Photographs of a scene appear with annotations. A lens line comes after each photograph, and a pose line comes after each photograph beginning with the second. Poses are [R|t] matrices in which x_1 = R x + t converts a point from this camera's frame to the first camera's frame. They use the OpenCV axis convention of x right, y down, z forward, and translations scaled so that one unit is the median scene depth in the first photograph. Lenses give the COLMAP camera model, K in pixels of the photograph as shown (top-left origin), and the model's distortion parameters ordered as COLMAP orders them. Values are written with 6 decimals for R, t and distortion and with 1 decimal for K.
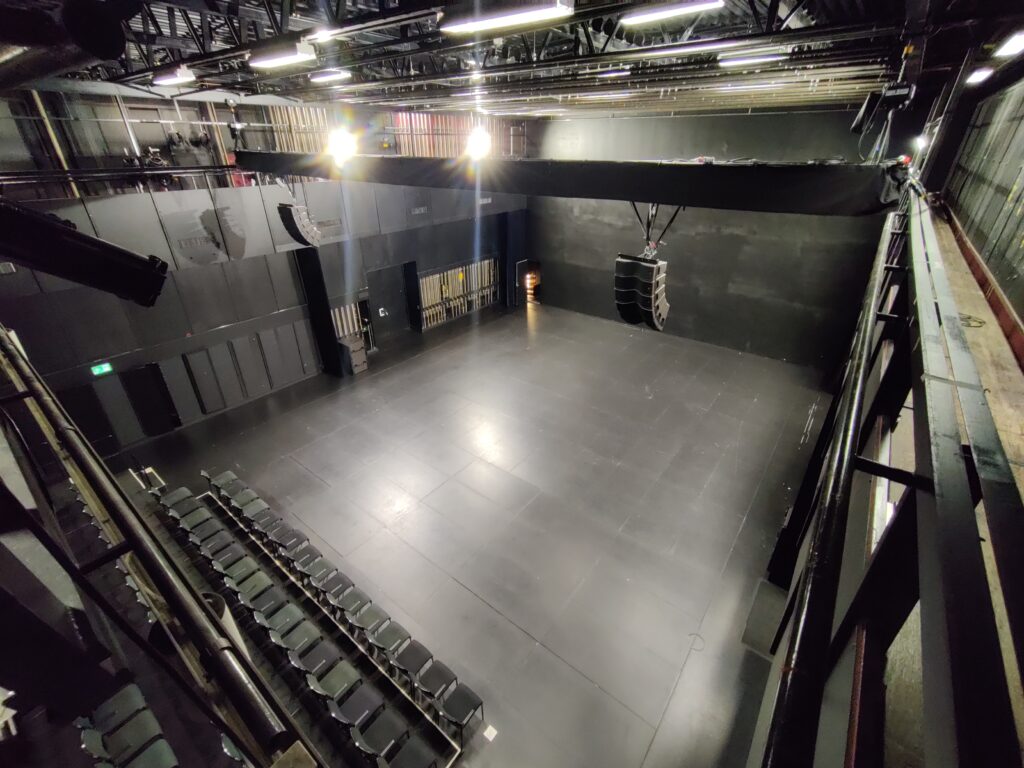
lens RADIAL K [[448.0, 0, 510.6], [0, 448.0, 378.2], [0, 0, 1]] dist [0.008257, 0.002968]
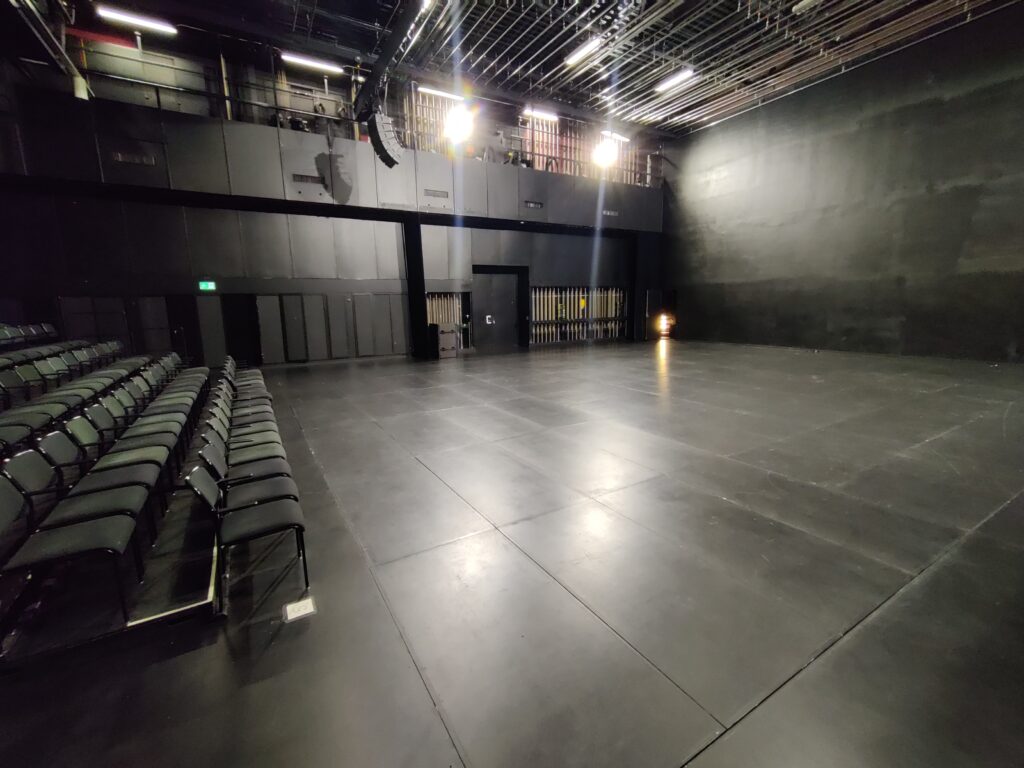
lens RADIAL K [[448.0, 0, 509.6], [0, 448.0, 382.4], [0, 0, 1]] dist [0.008257, 0.002968]
pose [[0.933081, 0.049194, -0.356287, 0.103023], [-0.152658, 0.951114, -0.268472, 0.238814], [0.325662, 0.304896, 0.894976, 0.216917]]
